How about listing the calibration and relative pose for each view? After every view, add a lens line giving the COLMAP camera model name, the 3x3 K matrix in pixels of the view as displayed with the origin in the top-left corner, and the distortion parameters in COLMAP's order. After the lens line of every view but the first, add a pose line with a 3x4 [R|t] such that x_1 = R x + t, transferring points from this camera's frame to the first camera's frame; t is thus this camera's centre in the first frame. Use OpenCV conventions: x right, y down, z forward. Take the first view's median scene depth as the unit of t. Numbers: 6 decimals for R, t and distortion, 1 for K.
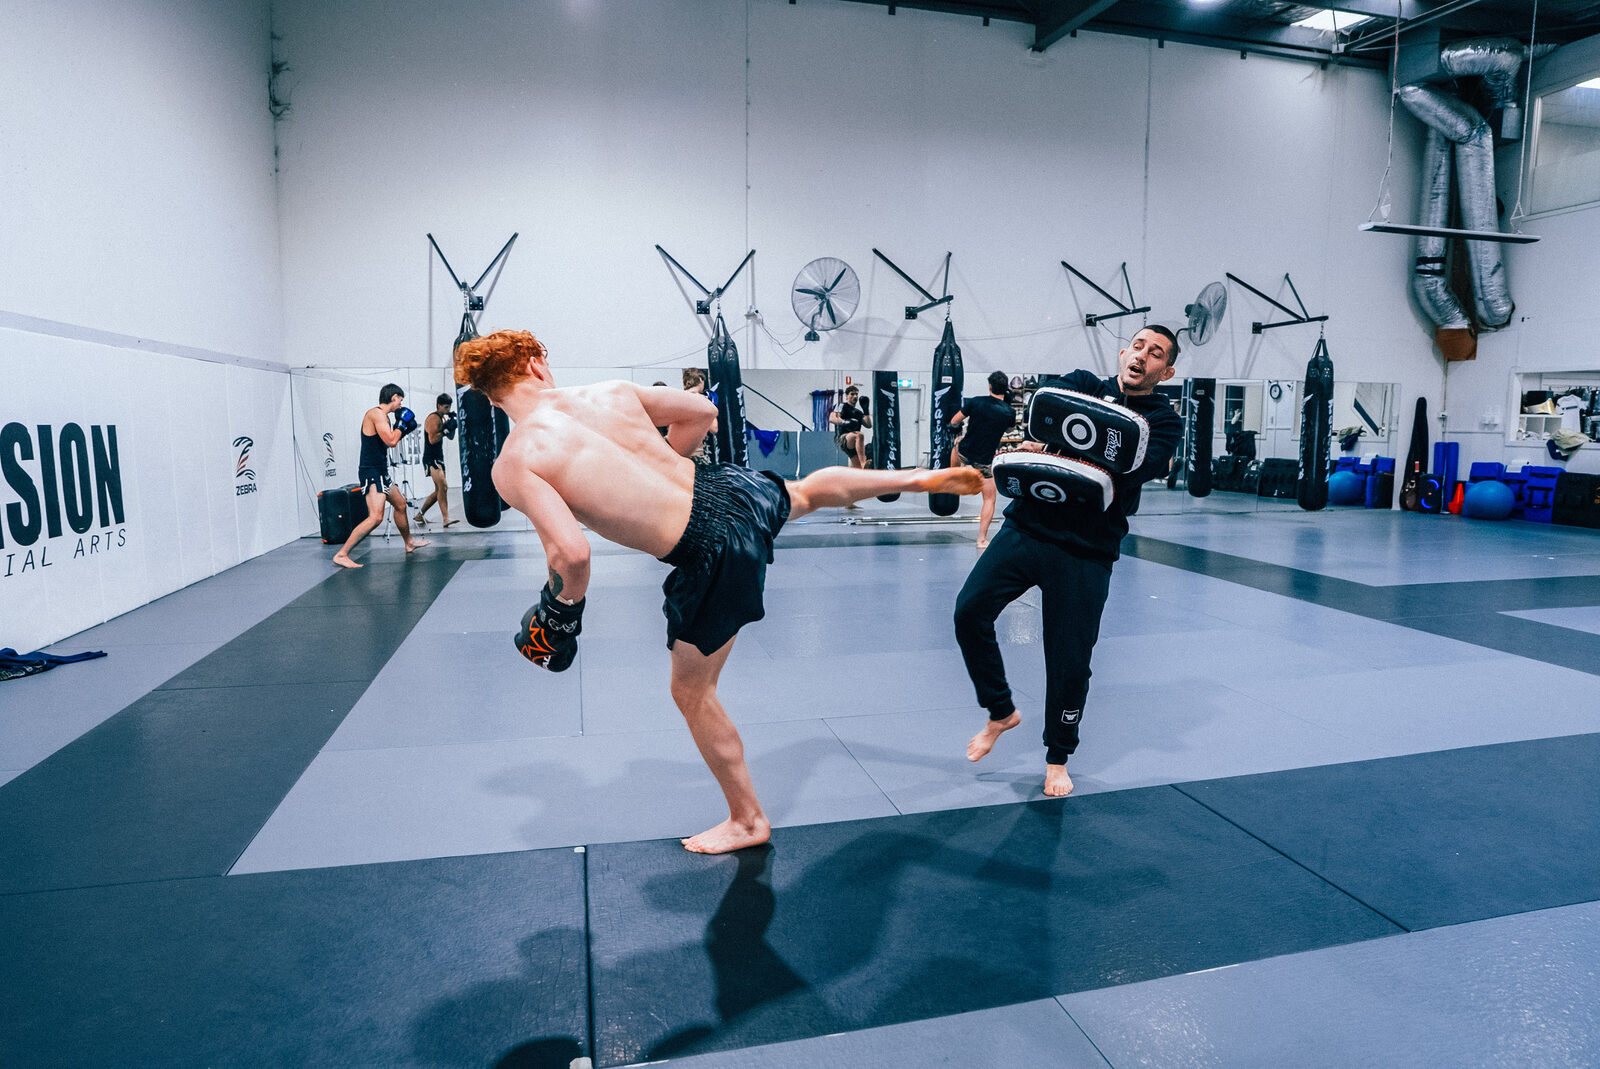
lens RADIAL K [[925.8, 0, 796.7], [0, 925.8, 524.1], [0, 0, 1]] dist [-0.098635, 0.052194]
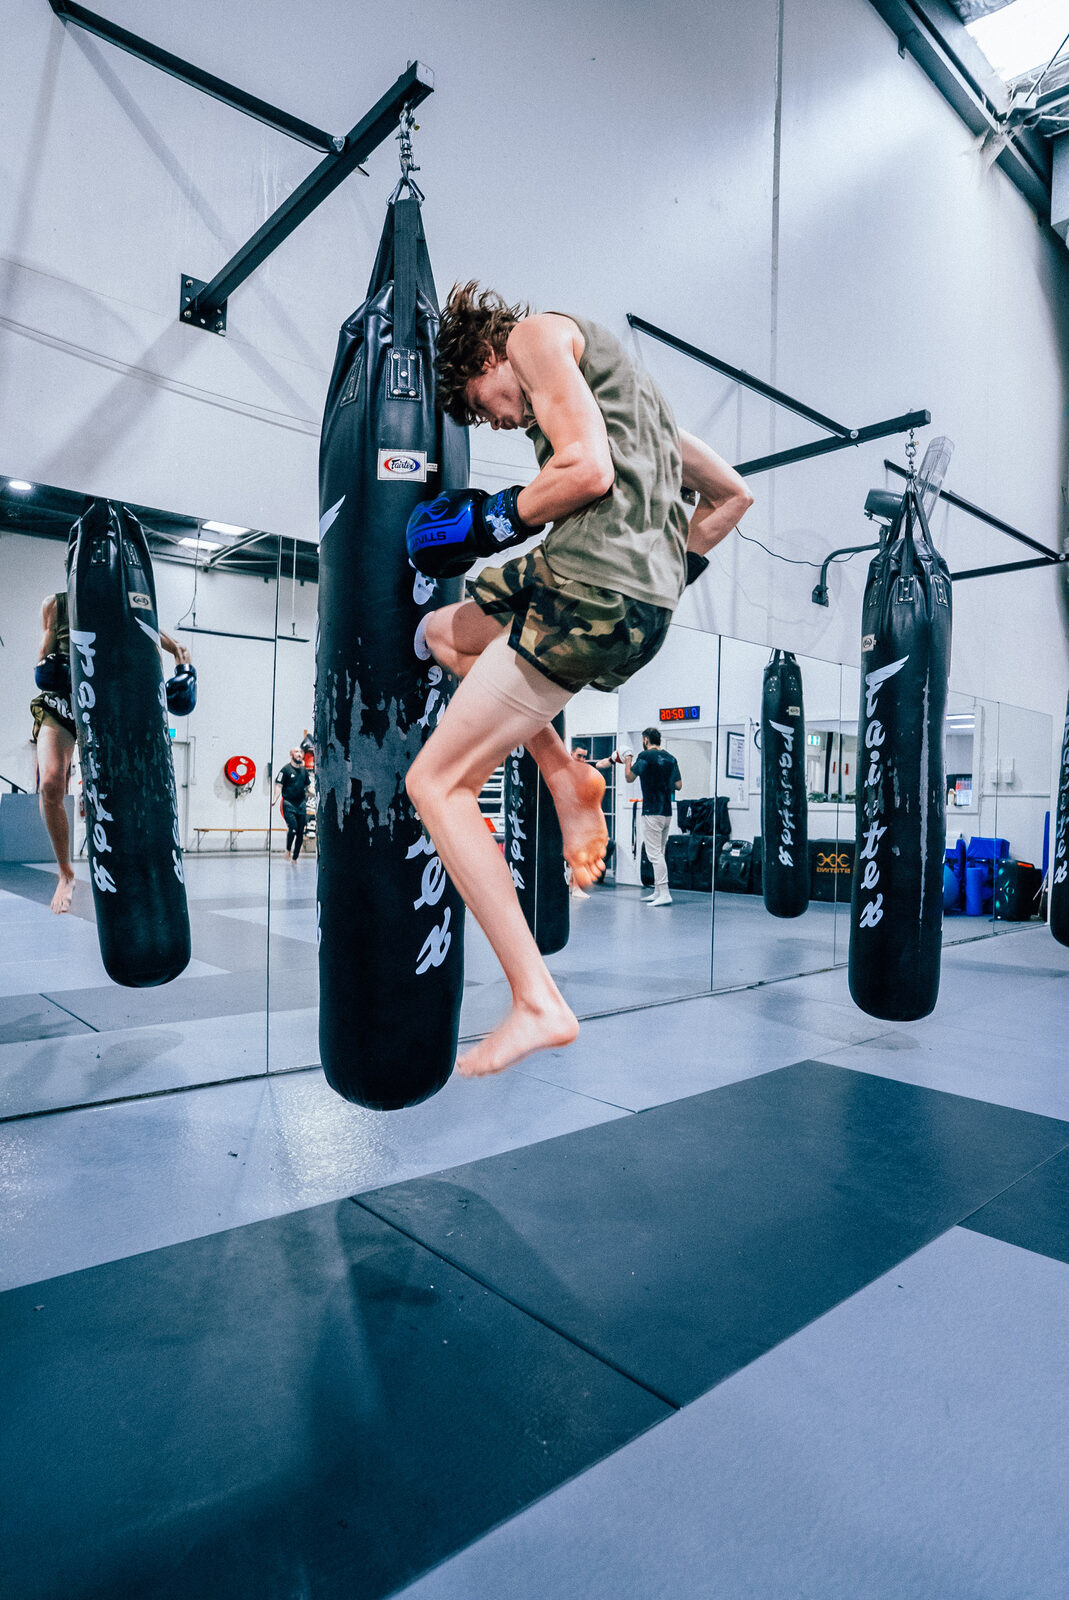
lens RADIAL K [[925.8, 0, 530.4], [0, 925.8, 805.0], [0, 0, 1]] dist [-0.098635, 0.052194]
pose [[0.878058, 0.015790, 0.478294, 0.085959], [0.033138, 0.995050, -0.093685, -0.059222], [-0.477405, 0.098111, 0.873189, 0.741719]]
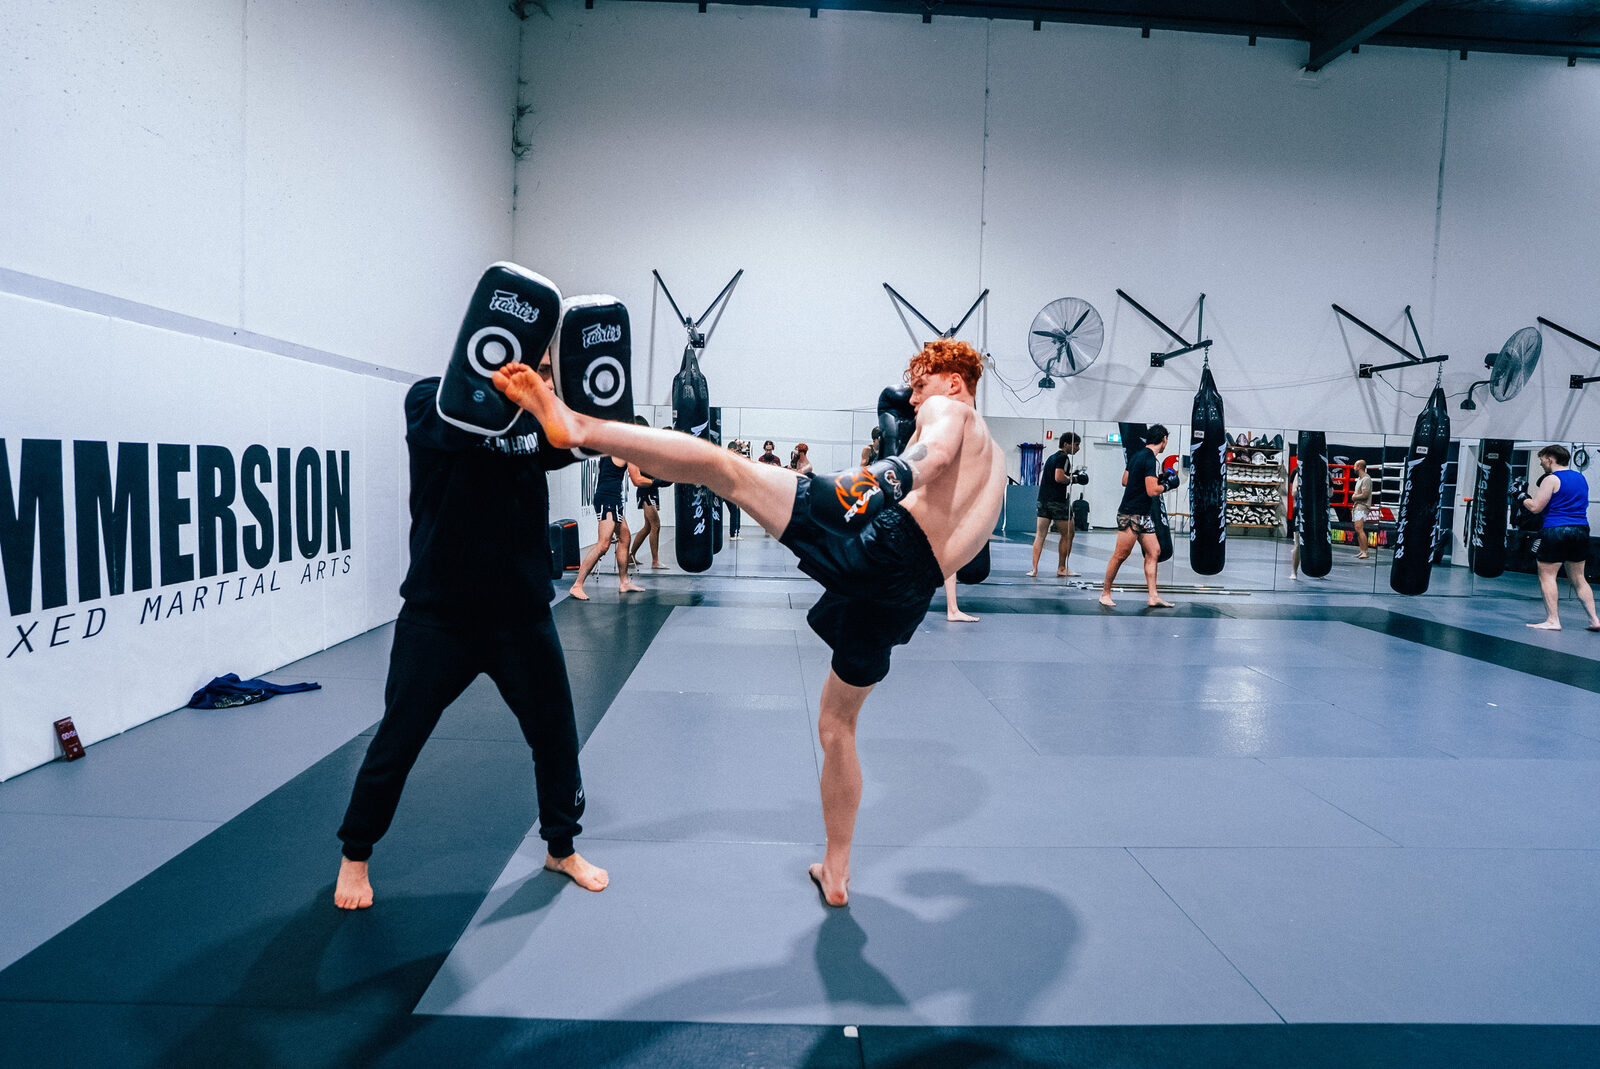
lens RADIAL K [[925.8, 0, 796.7], [0, 925.8, 524.1], [0, 0, 1]] dist [-0.098635, 0.052194]
pose [[0.978863, 0.044572, -0.199600, -0.037500], [-0.055207, 0.997319, -0.048034, -0.004587], [0.196924, 0.058038, 0.978699, 0.058850]]
